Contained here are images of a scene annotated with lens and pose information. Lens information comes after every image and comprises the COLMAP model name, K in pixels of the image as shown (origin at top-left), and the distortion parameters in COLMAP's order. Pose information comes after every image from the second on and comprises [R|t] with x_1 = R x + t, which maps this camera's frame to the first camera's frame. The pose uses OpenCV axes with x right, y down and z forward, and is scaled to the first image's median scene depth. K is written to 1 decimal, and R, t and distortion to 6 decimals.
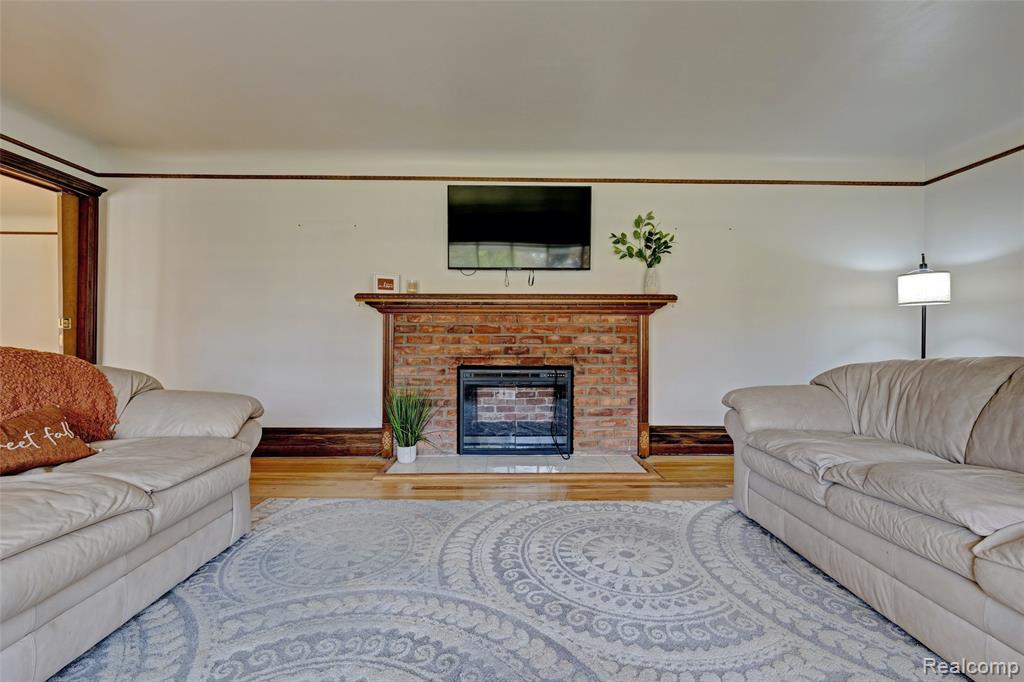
lens RADIAL K [[443.5, 0, 519.8], [0, 443.5, 340.1], [0, 0, 1]] dist [0.001788, 0.000371]
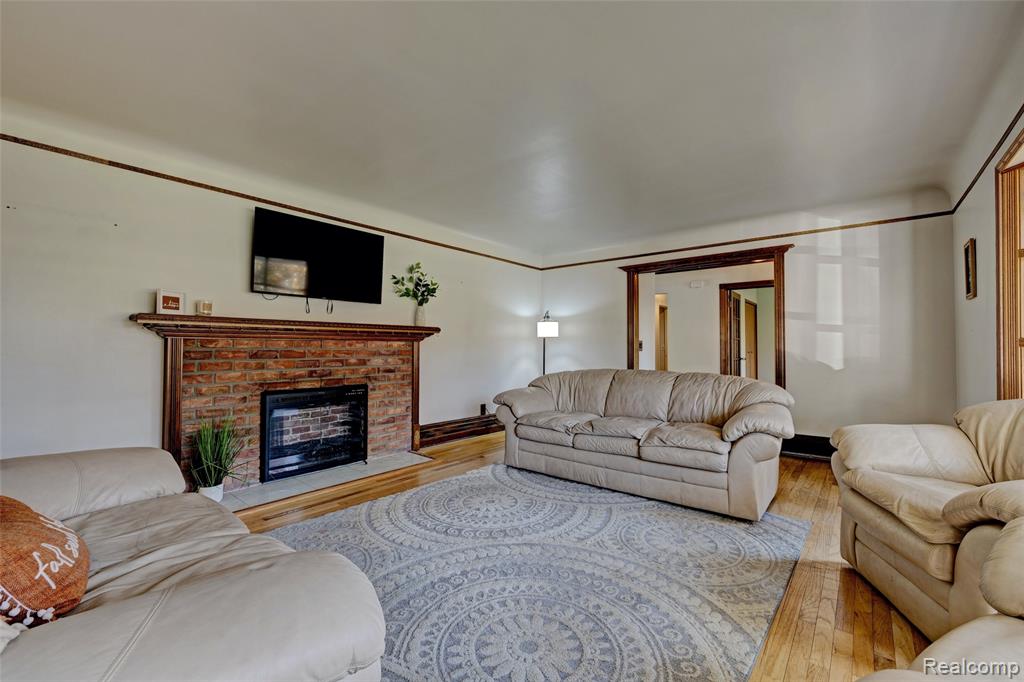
lens RADIAL K [[432.8, 0, 516.1], [0, 432.8, 340.1], [0, 0, 1]] dist [0.002109, 0.000297]
pose [[0.641900, 0.011943, 0.766696, -0.511633], [-0.001474, 0.999896, -0.014342, -0.043249], [-0.766787, 0.008076, 0.641850, -0.043199]]
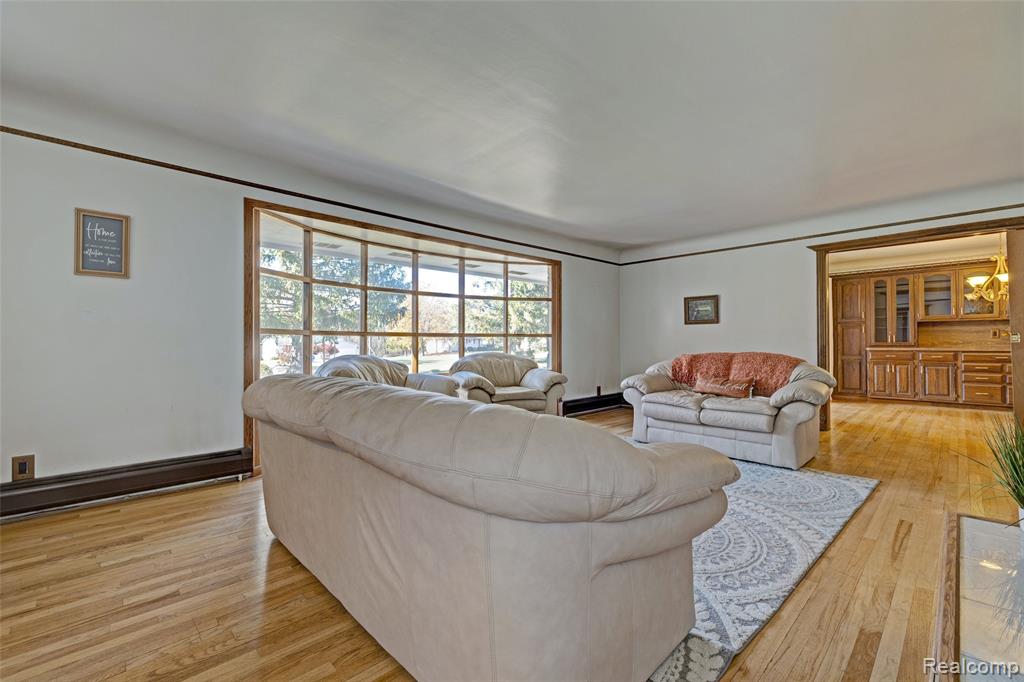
lens RADIAL K [[432.9, 0, 504.5], [0, 432.9, 342.3], [0, 0, 1]] dist [-0.001473, -0.000300]
pose [[-0.743107, -0.003807, -0.669162, 0.775610], [0.000321, 0.999982, -0.006046, -0.015156], [0.669172, -0.004708, -0.743092, 0.907423]]
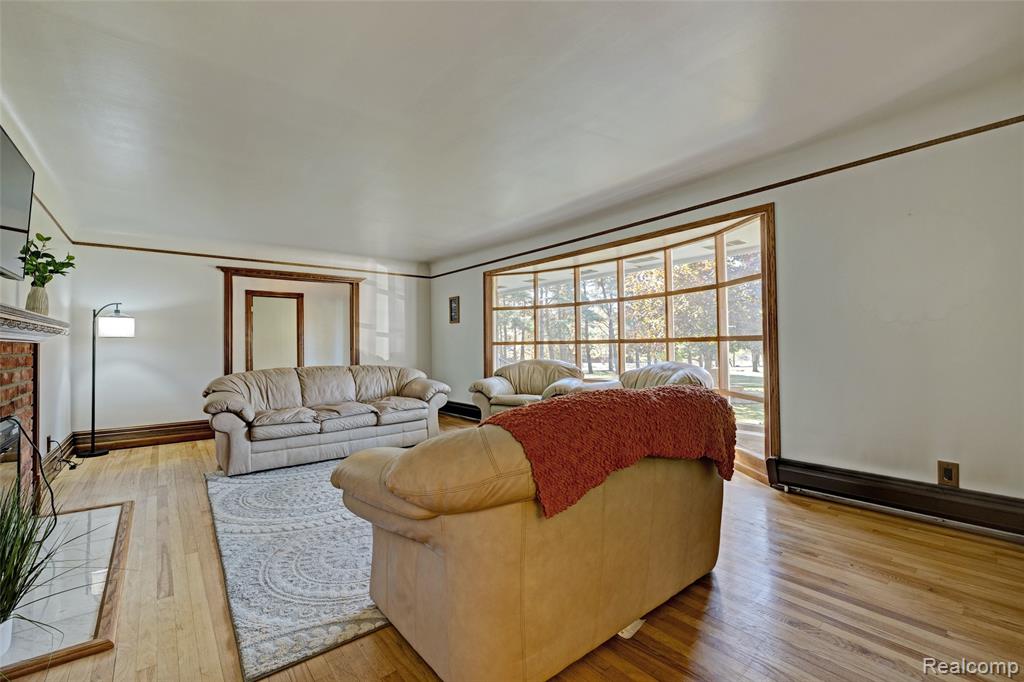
lens RADIAL K [[432.8, 0, 516.1], [0, 432.8, 340.1], [0, 0, 1]] dist [0.002109, 0.000297]
pose [[-0.618914, 0.016600, 0.785283, -0.915200], [0.011888, 0.999860, -0.011766, -0.041673], [-0.785369, 0.002054, -0.619025, 0.810540]]
